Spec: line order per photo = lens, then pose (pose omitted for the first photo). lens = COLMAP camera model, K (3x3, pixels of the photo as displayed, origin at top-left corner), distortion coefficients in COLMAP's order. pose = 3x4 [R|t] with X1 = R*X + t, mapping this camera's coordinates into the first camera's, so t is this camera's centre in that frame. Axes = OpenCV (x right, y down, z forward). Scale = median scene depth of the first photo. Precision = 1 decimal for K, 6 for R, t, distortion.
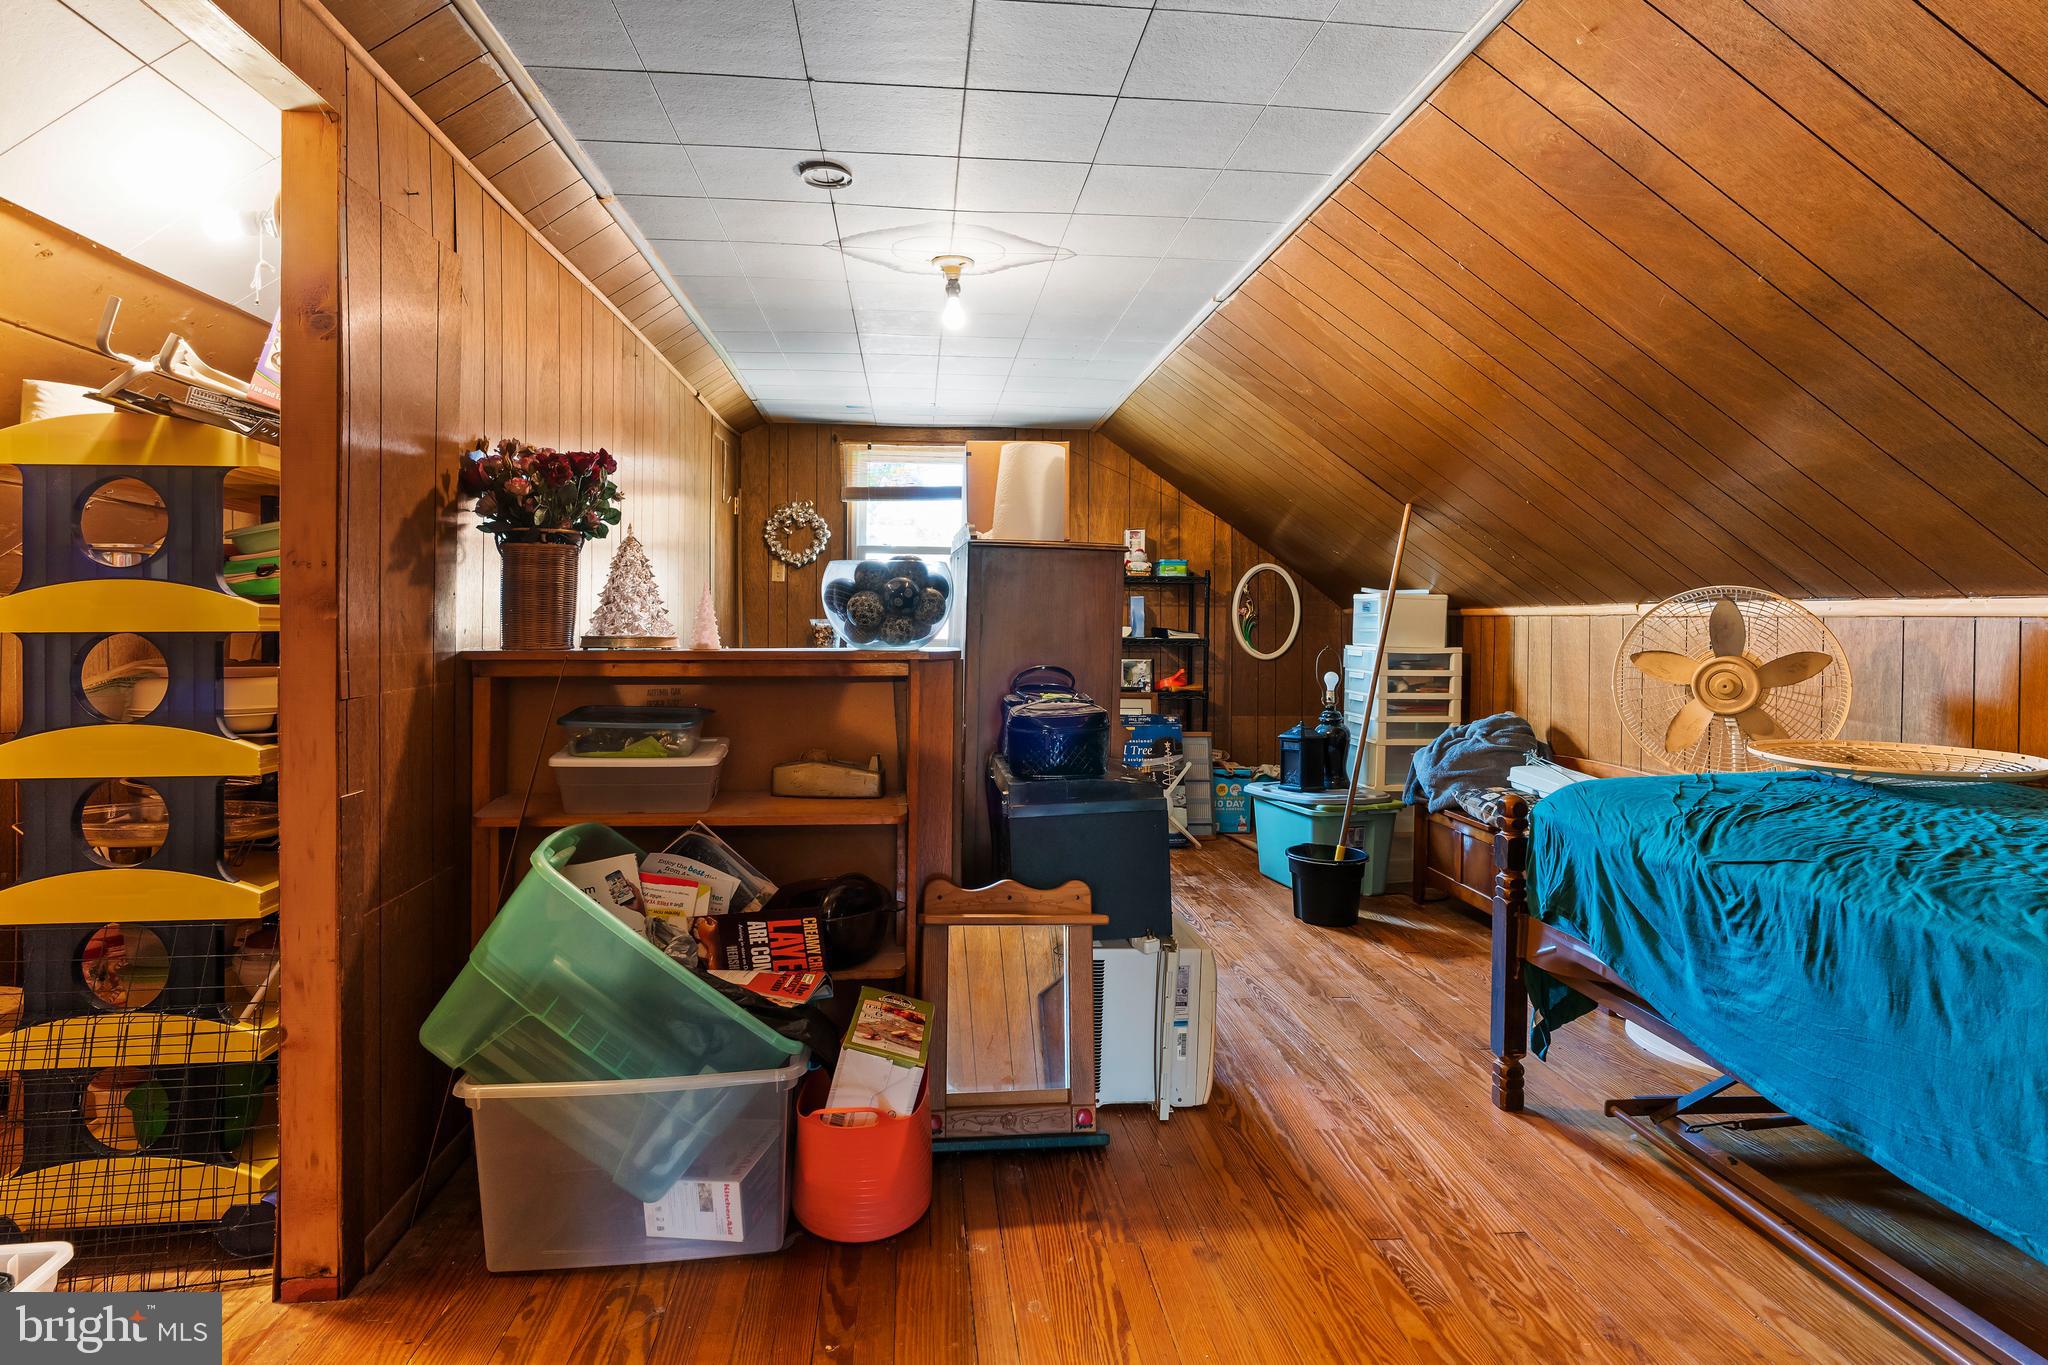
lens RADIAL K [[1050.4, 0, 1021.3], [0, 1050.4, 628.3], [0, 0, 1]] dist [-0.011991, 0.005144]
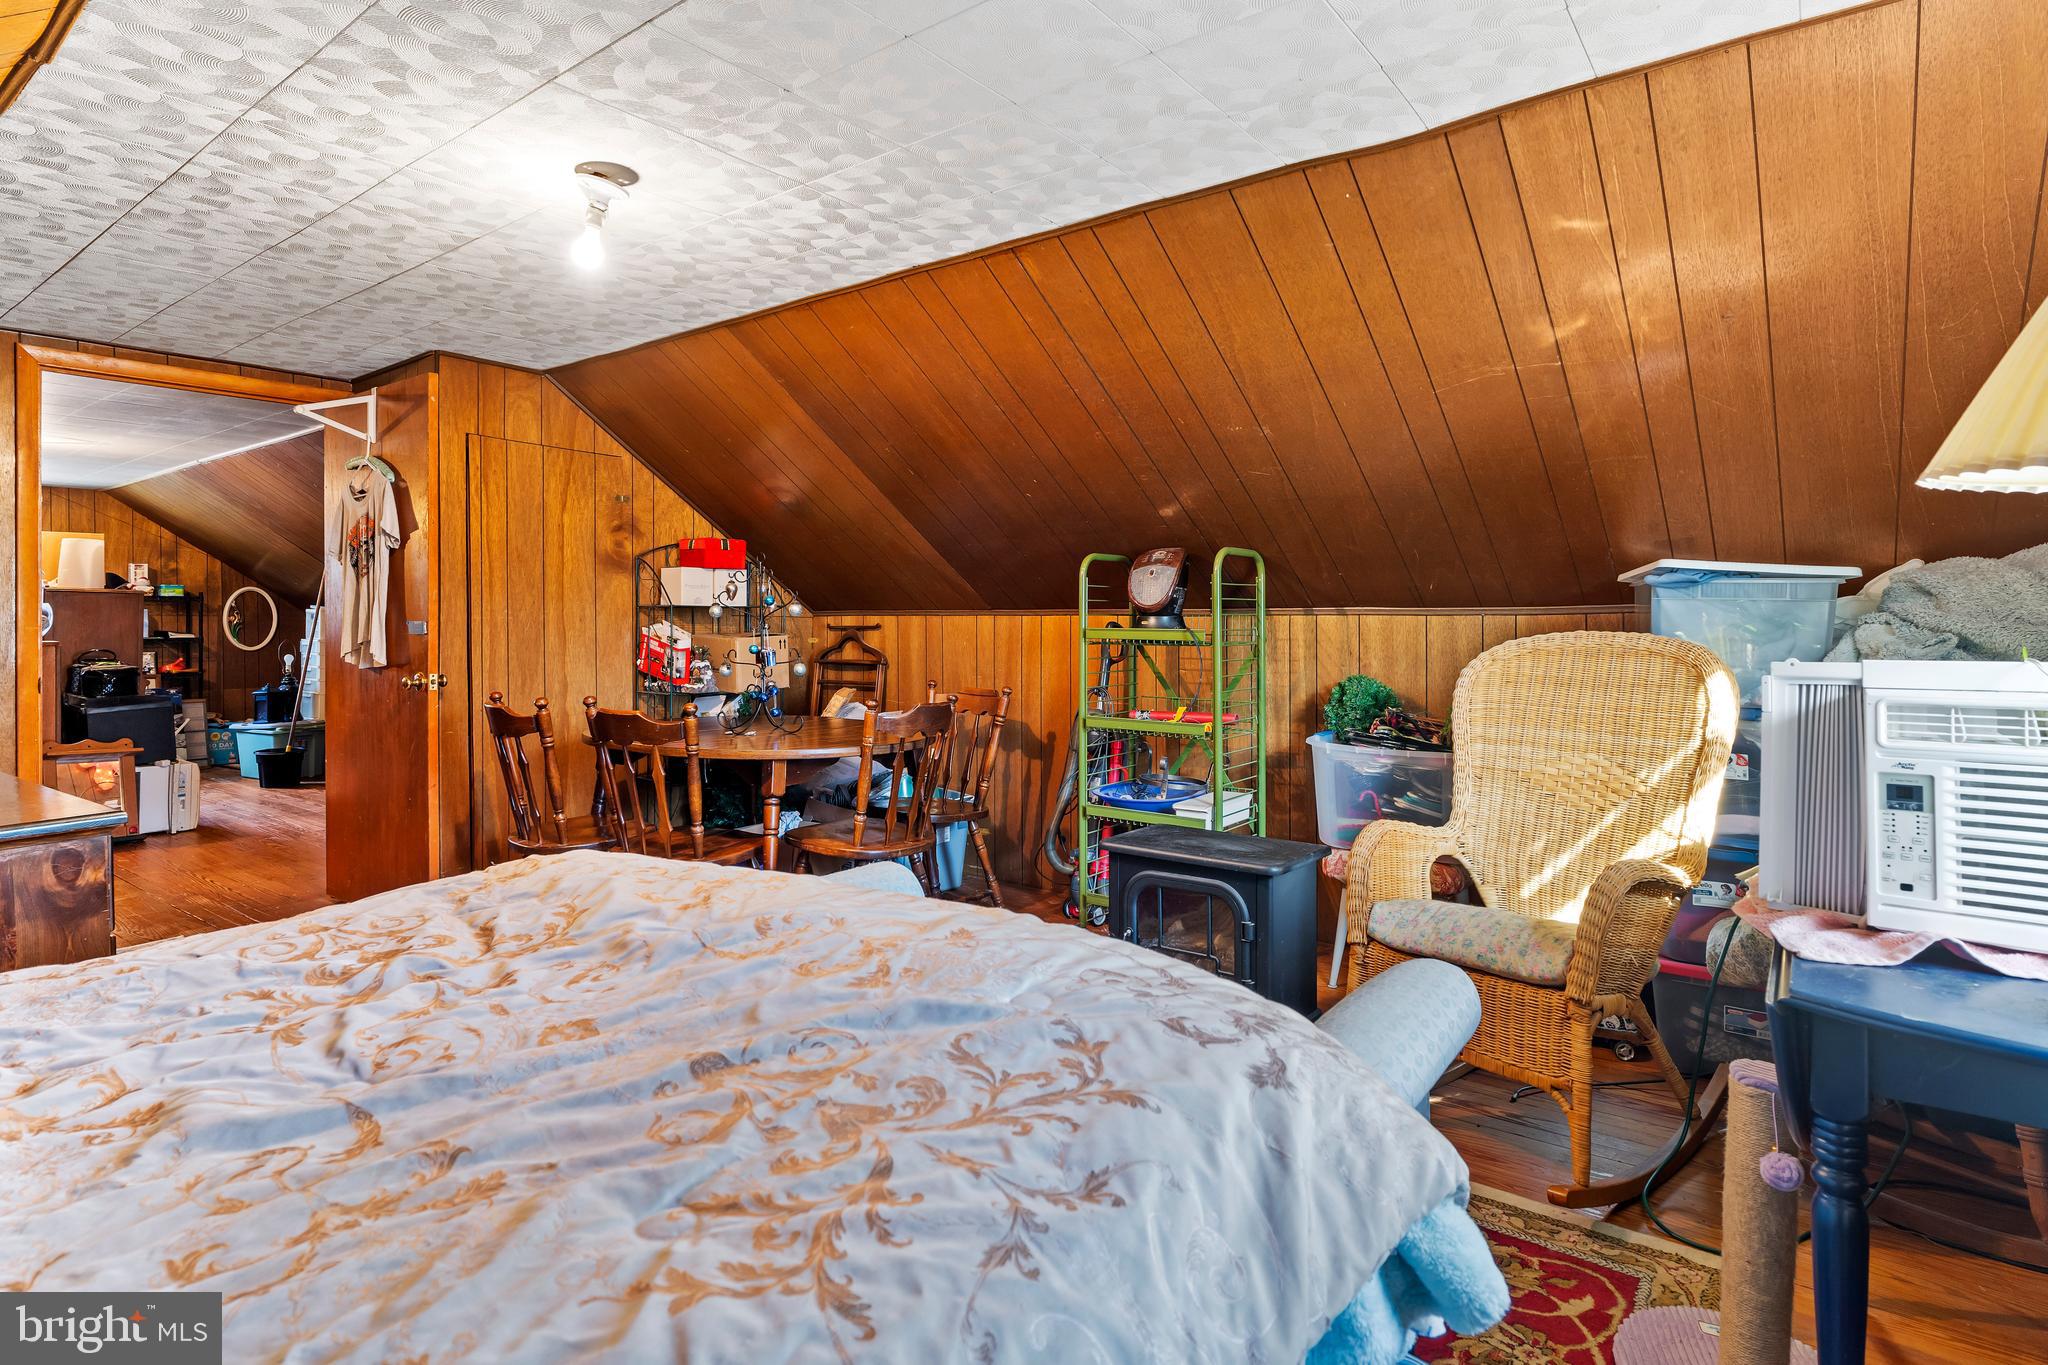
lens RADIAL K [[1050.4, 0, 1003.3], [0, 1050.4, 625.6], [0, 0, 1]] dist [-0.011991, 0.005144]
pose [[0.684363, -0.013845, 0.729010, -0.130091], [0.014776, 0.999878, 0.005118, 0.002280], [-0.728992, 0.007269, 0.684484, -0.876568]]
